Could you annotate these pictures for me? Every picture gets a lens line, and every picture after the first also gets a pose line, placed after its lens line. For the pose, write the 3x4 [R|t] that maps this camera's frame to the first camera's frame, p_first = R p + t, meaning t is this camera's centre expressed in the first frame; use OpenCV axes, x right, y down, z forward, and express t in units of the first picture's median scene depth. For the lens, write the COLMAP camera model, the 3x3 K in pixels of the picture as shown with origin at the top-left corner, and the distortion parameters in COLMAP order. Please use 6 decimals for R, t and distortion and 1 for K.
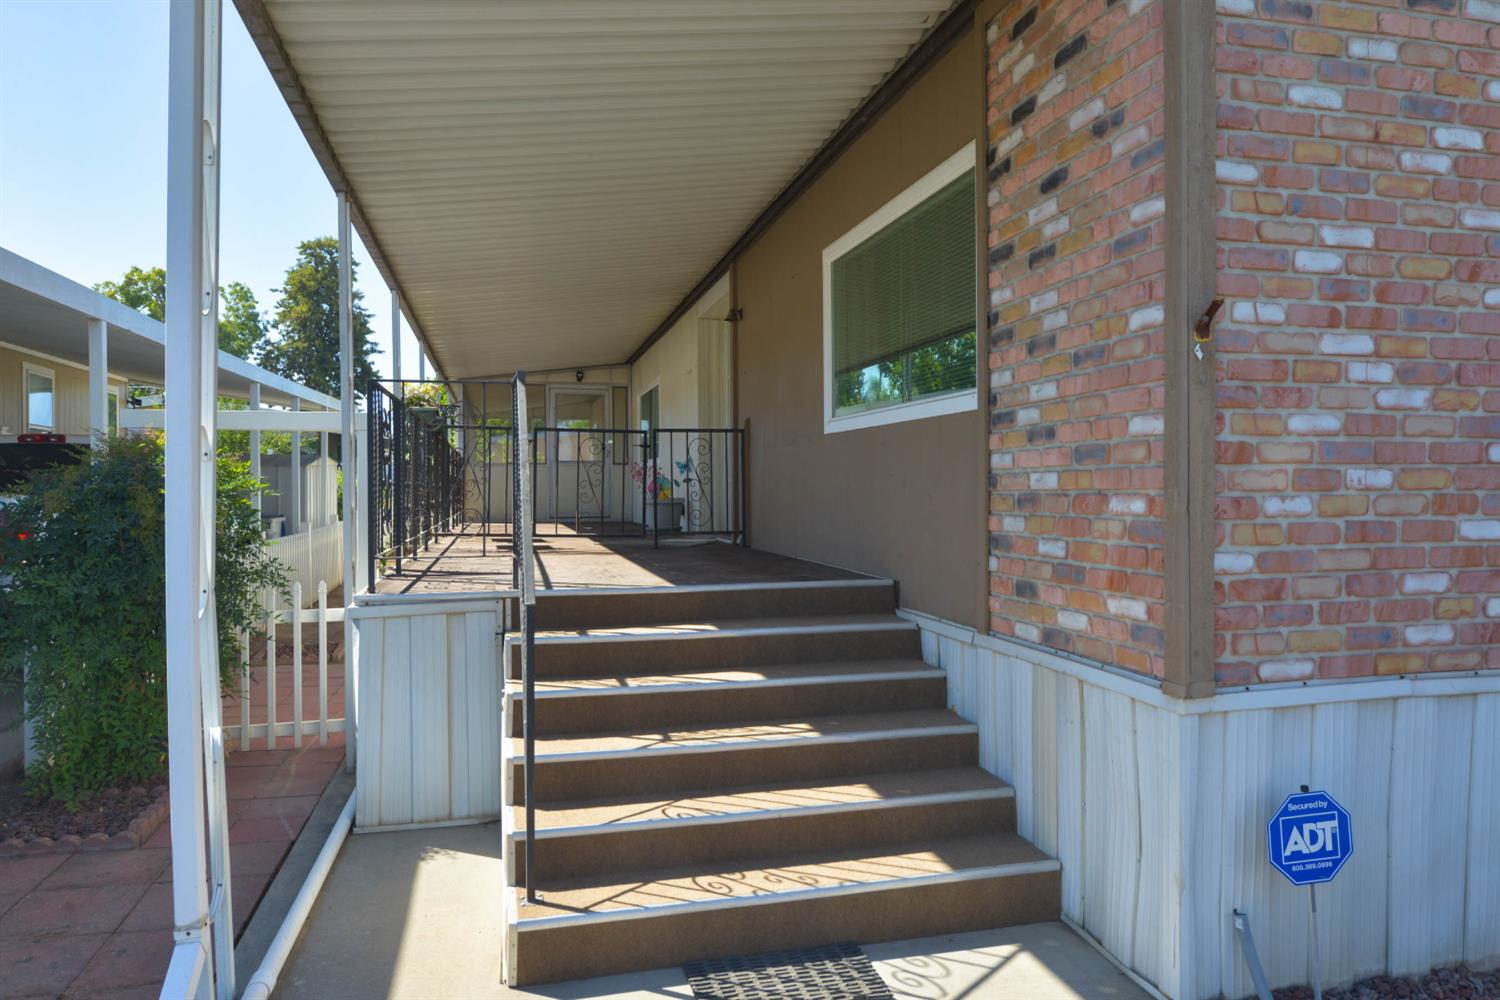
lens RADIAL K [[1021.7, 0, 752.6], [0, 1021.7, 505.0], [0, 0, 1]] dist [-0.003185, 0.003032]
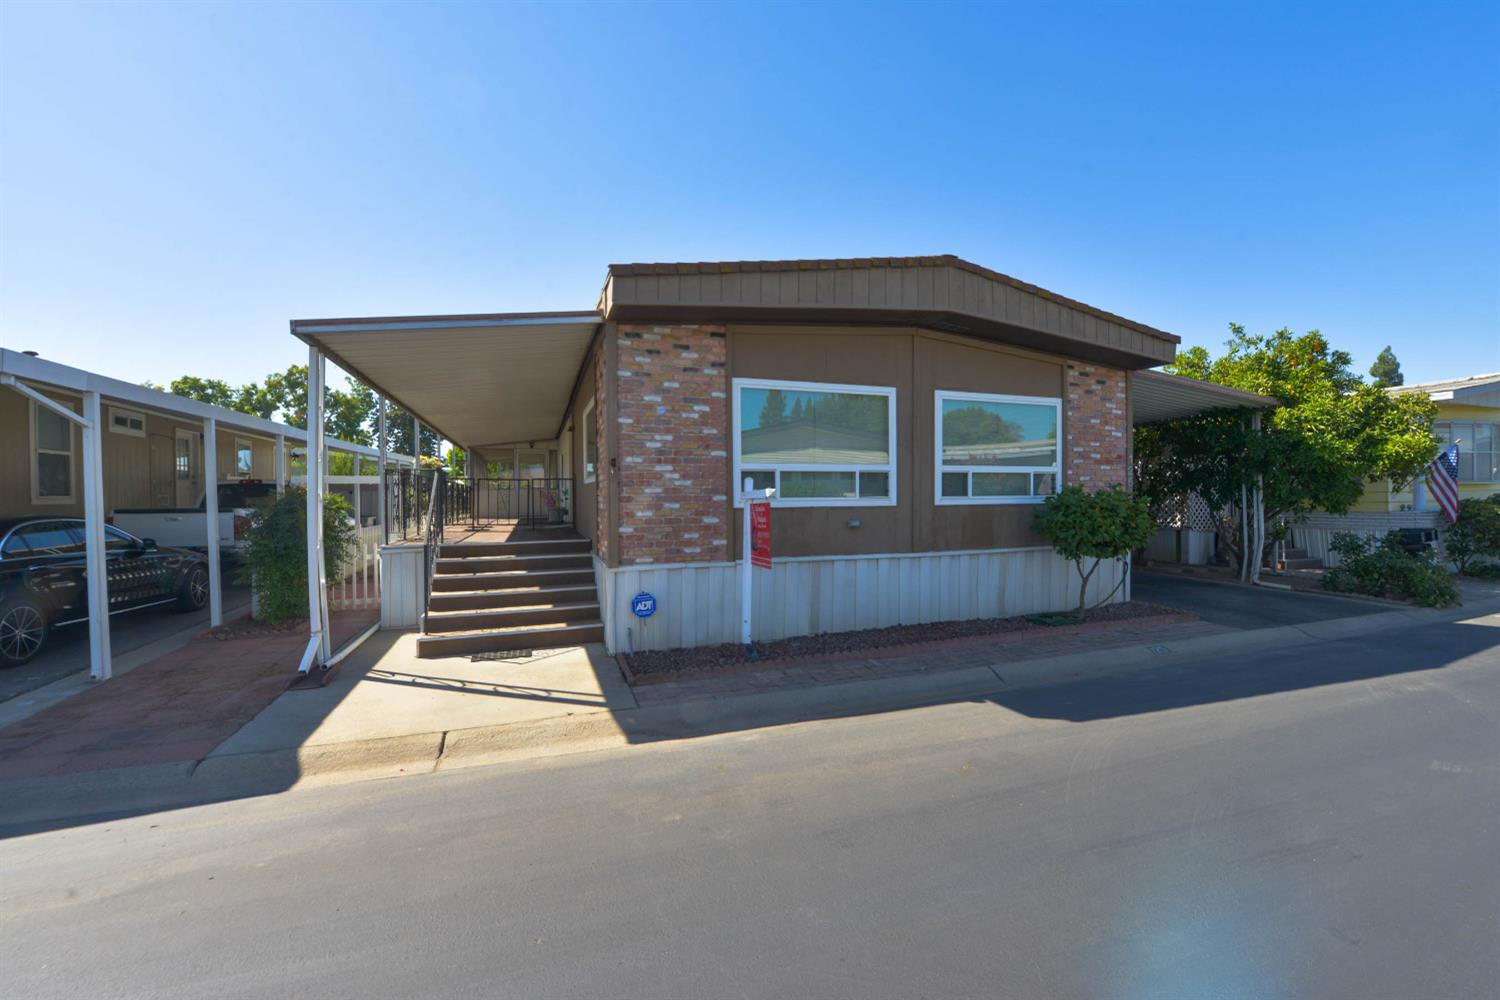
lens RADIAL K [[606.6, 0, 757.8], [0, 606.6, 507.1], [0, 0, 1]] dist [-0.018833, -0.001807]
pose [[0.993433, -0.004839, 0.114317, 0.328966], [0.004692, 0.999988, 0.001551, -0.011951], [-0.114323, -0.001004, 0.993443, -0.554593]]
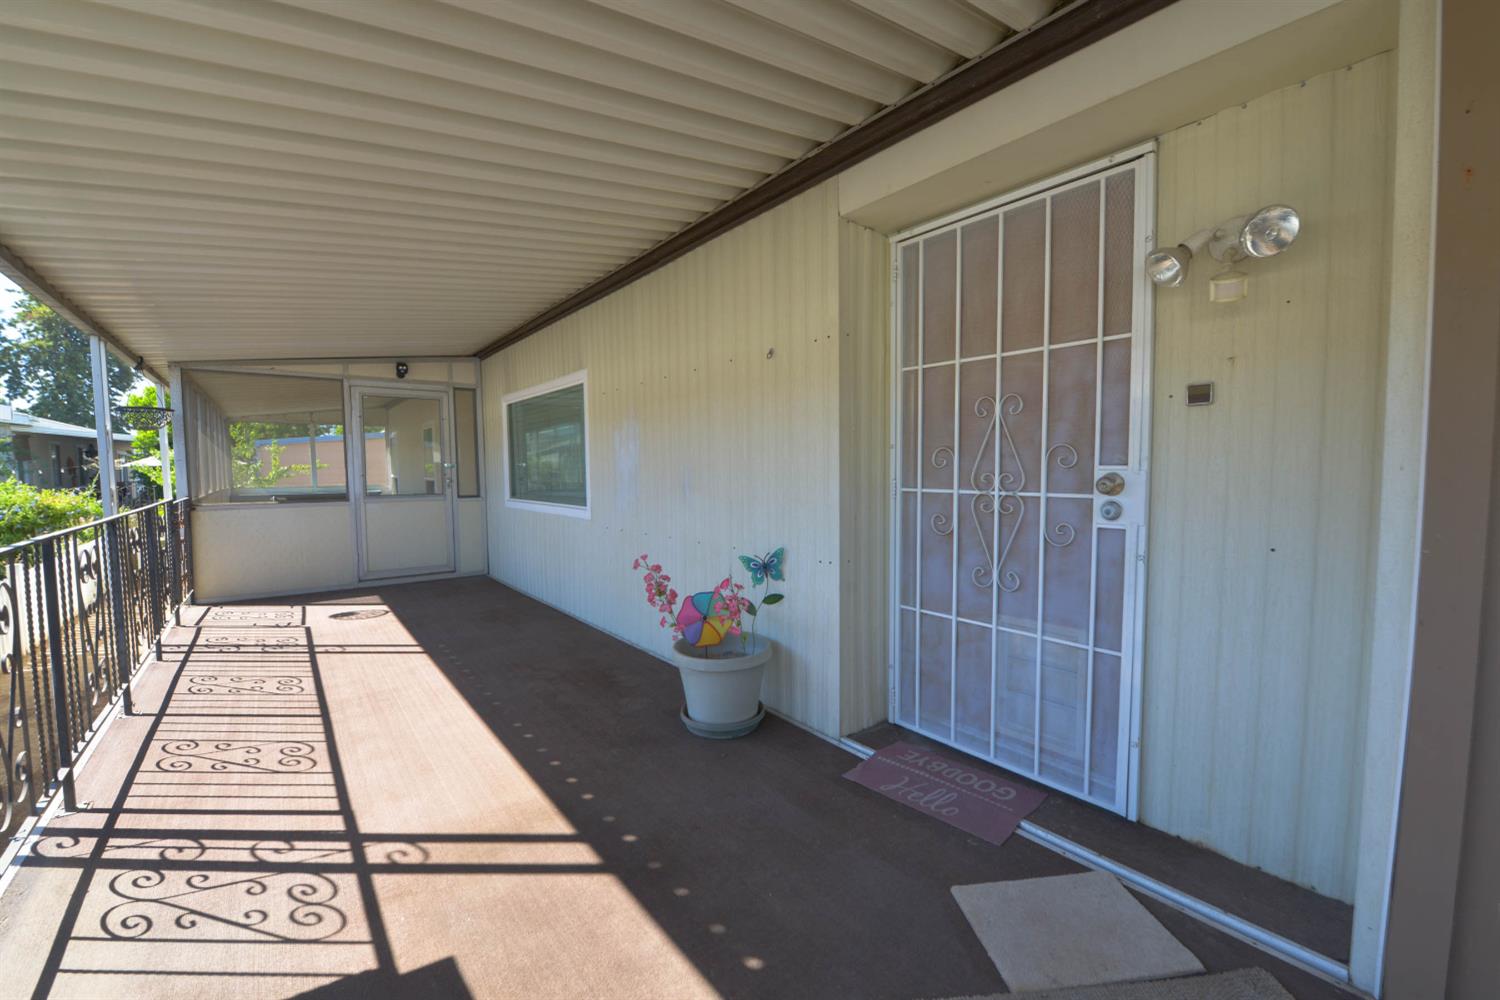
lens RADIAL K [[616.8, 0, 759.4], [0, 616.8, 505.5], [0, 0, 1]] dist [-0.018215, -0.000973]
pose [[0.909091, -0.027968, 0.415657, -0.305325], [0.008432, 0.998775, 0.048764, -0.132720], [-0.416511, -0.040826, 0.908213, 1.296163]]
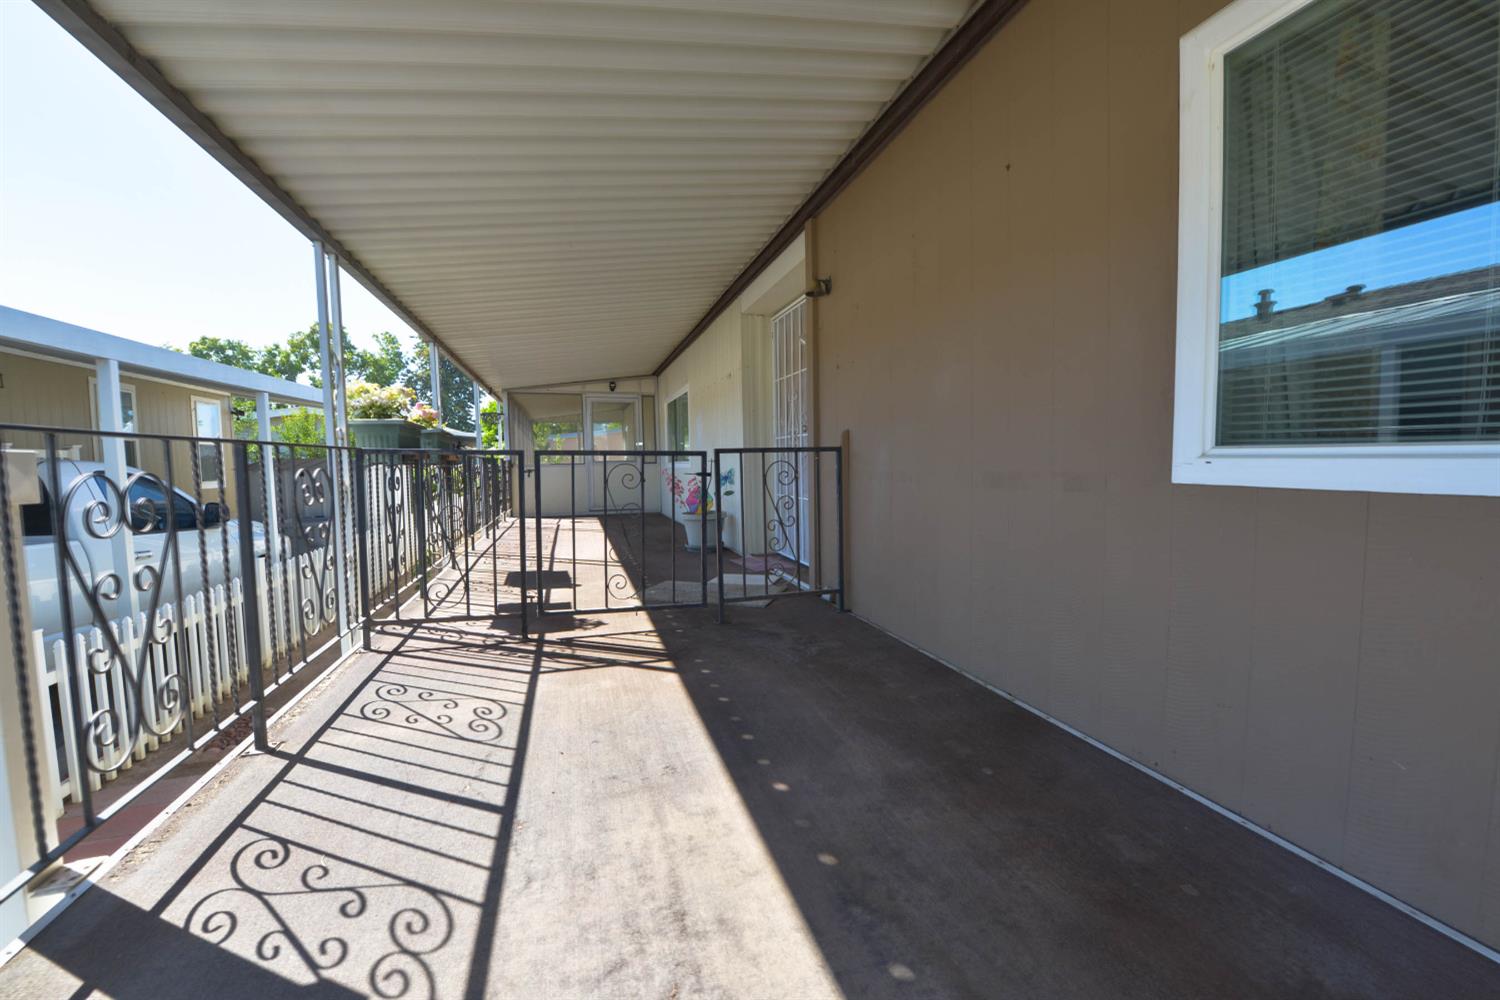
lens RADIAL K [[606.6, 0, 757.8], [0, 606.6, 507.1], [0, 0, 1]] dist [-0.018833, -0.001807]
pose [[0.998232, -0.015532, 0.057368, -0.118031], [0.011983, 0.998023, 0.061695, -0.076924], [-0.058212, -0.060899, 0.996445, 0.758142]]
